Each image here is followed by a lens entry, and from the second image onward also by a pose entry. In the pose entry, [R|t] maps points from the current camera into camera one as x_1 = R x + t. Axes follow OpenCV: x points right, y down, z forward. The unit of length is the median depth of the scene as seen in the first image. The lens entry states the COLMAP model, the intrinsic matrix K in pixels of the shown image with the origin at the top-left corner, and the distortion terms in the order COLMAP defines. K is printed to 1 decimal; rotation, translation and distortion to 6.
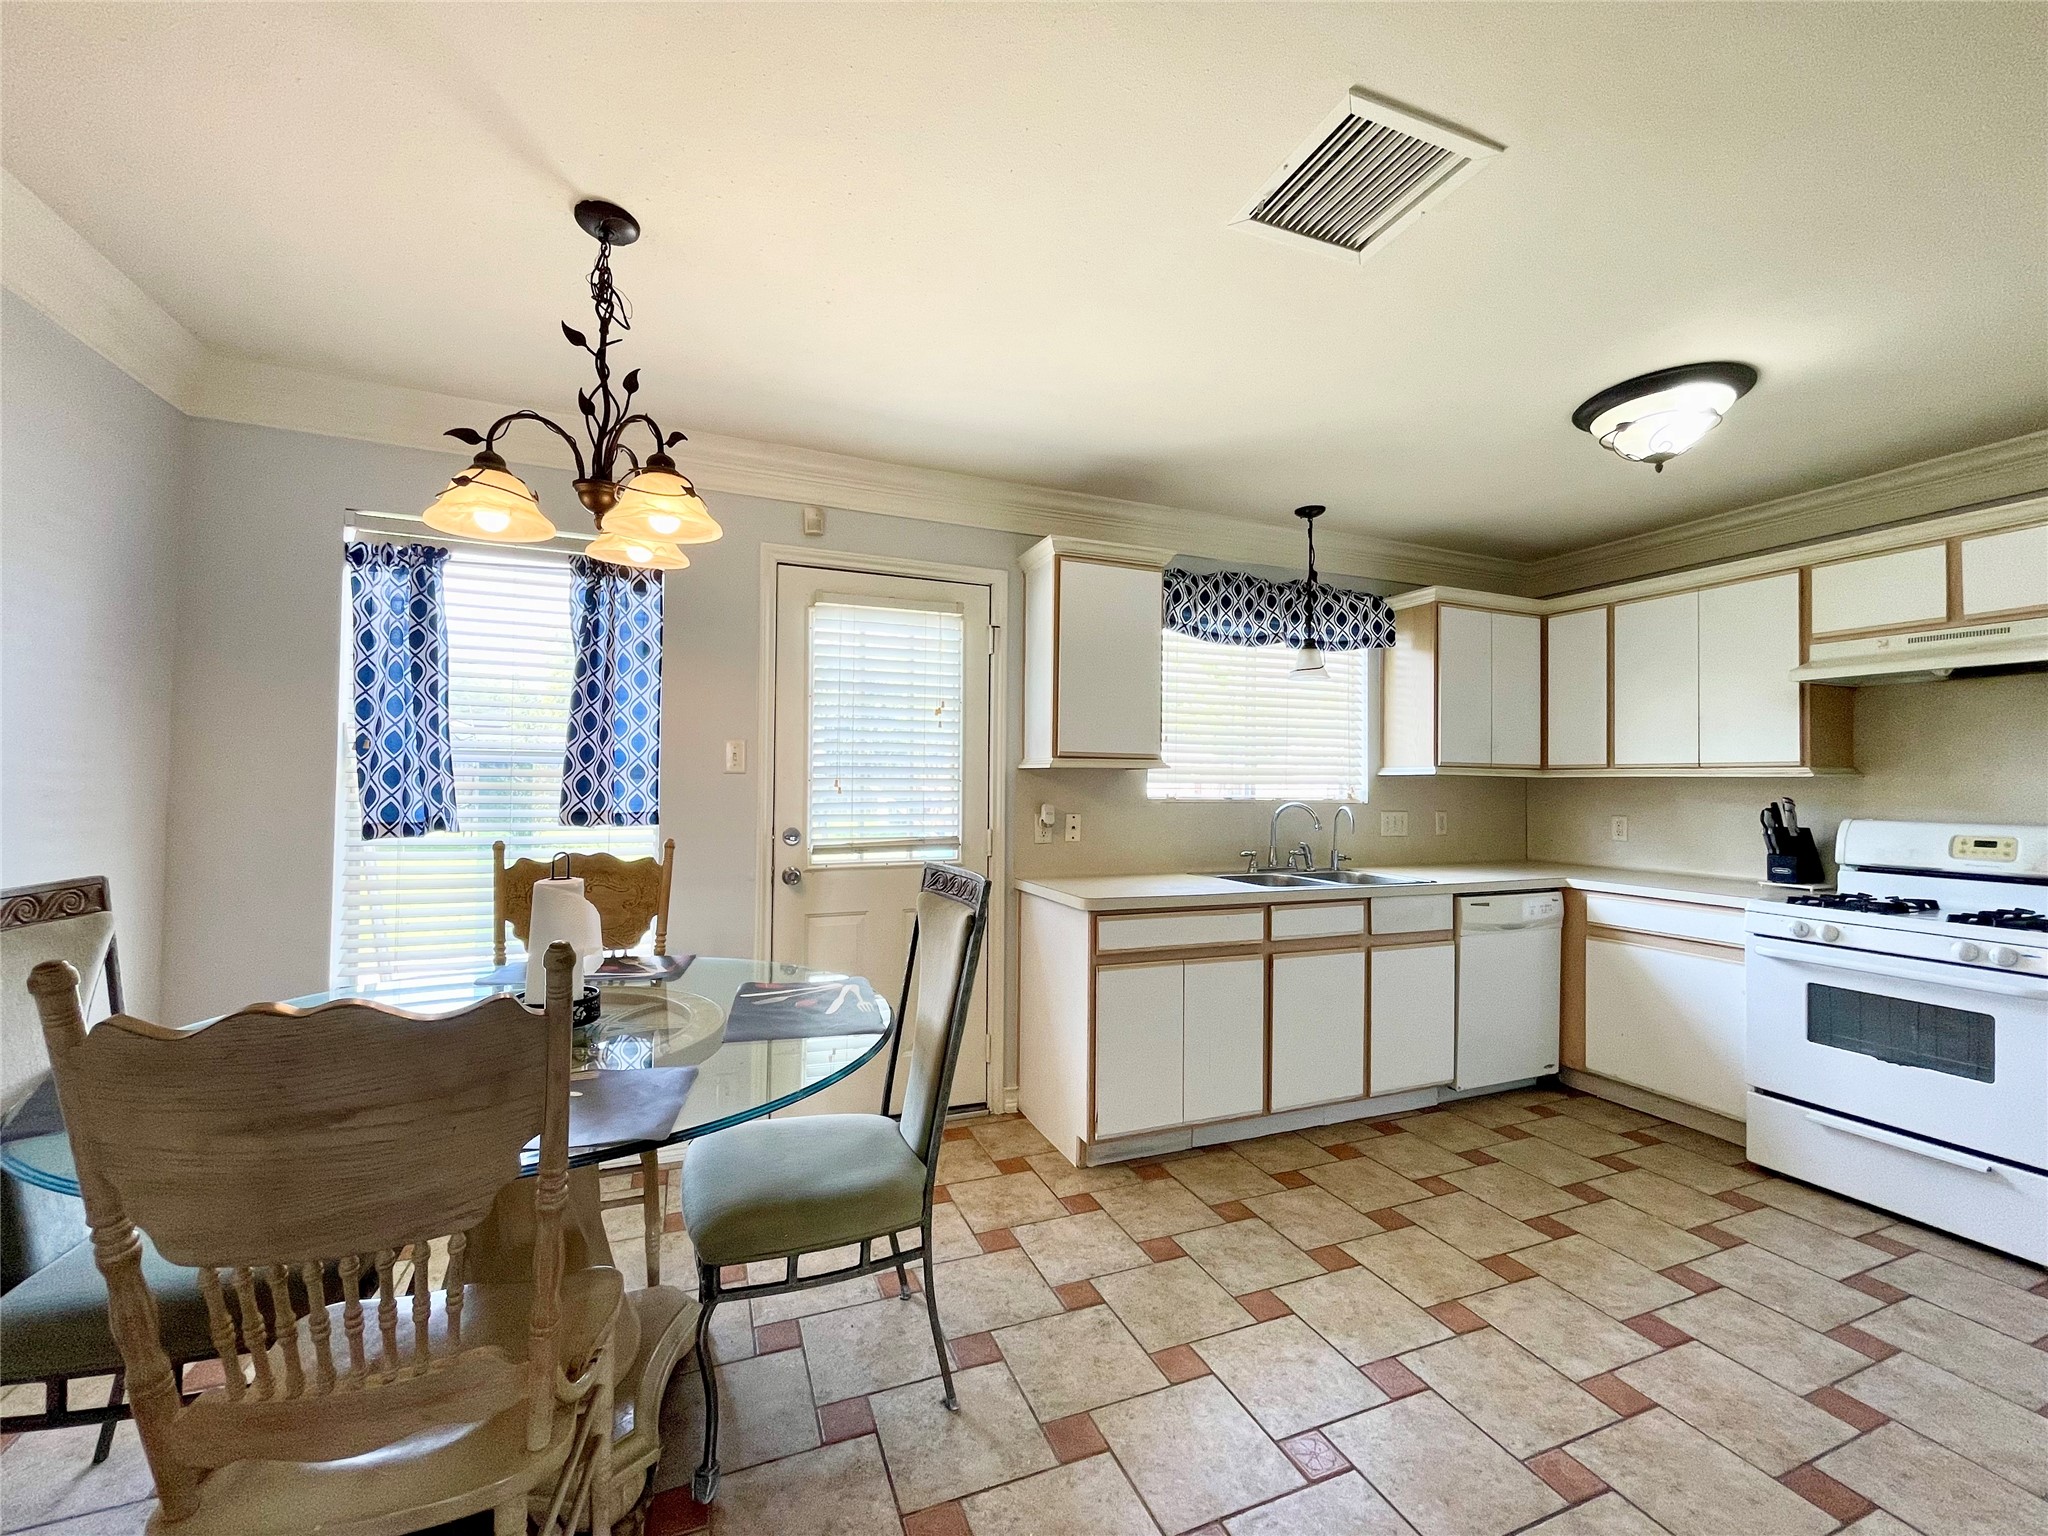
lens RADIAL K [[833.4, 0, 1021.6], [0, 833.4, 768.0], [0, 0, 1]] dist [-0.002760, 0.001544]
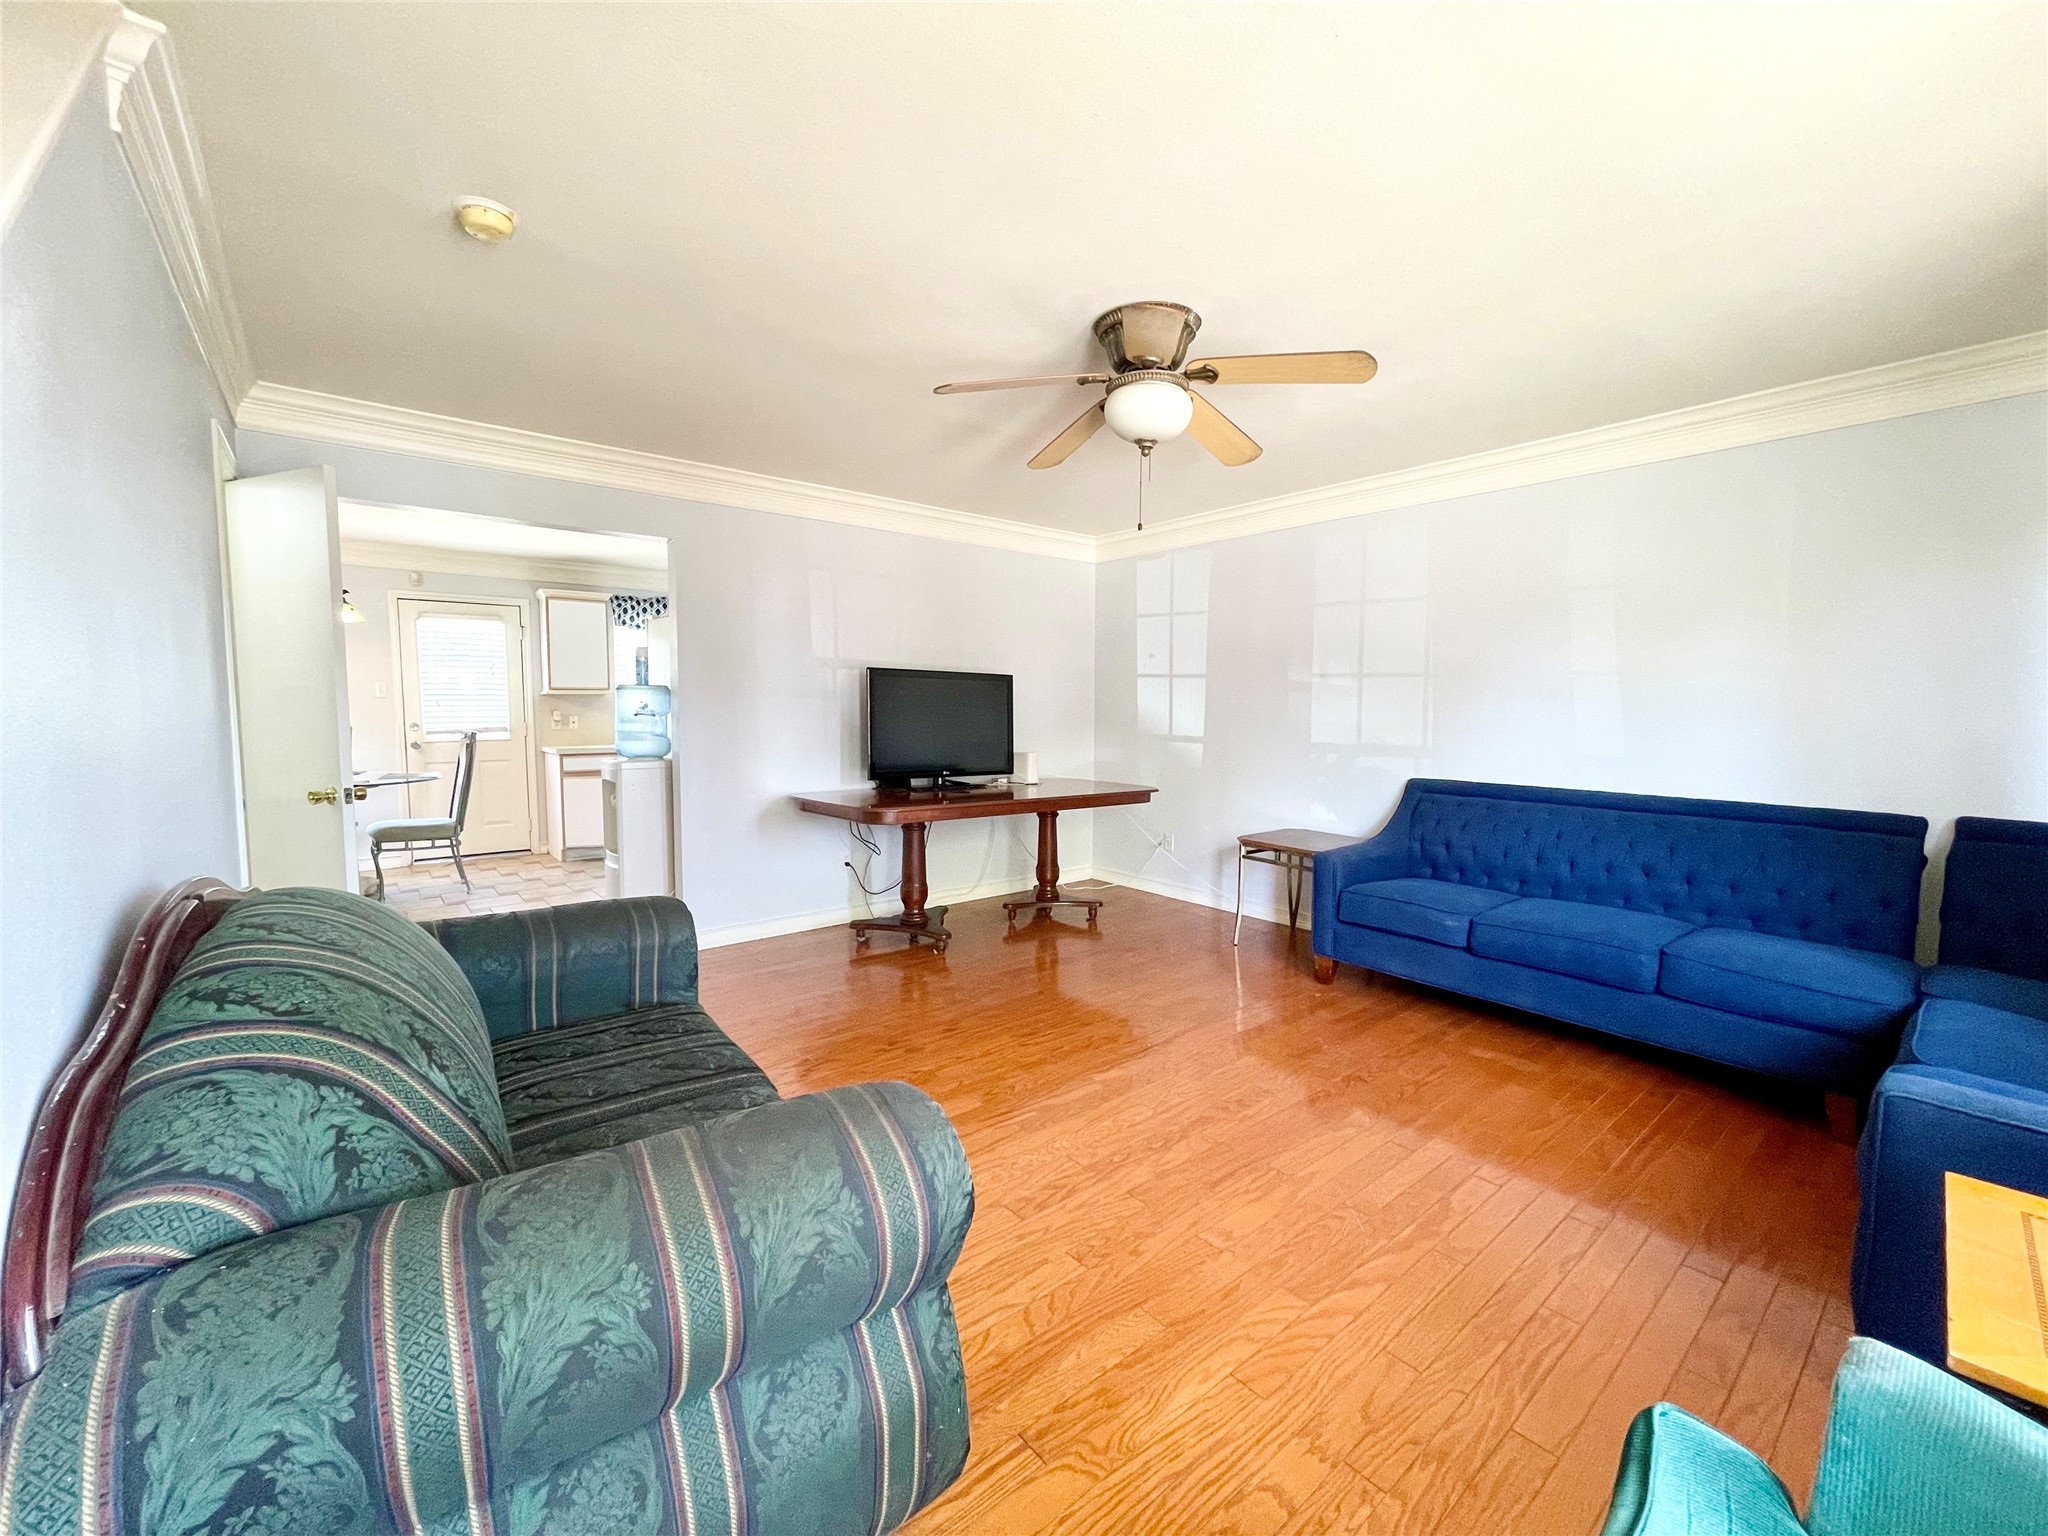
lens RADIAL K [[833.4, 0, 1023.3], [0, 833.4, 772.4], [0, 0, 1]] dist [-0.002760, 0.001544]
pose [[0.953886, -0.034083, 0.298226, 0.662969], [0.003958, 0.994874, 0.101043, -0.013744], [-0.300142, -0.095203, 0.949132, -1.748003]]
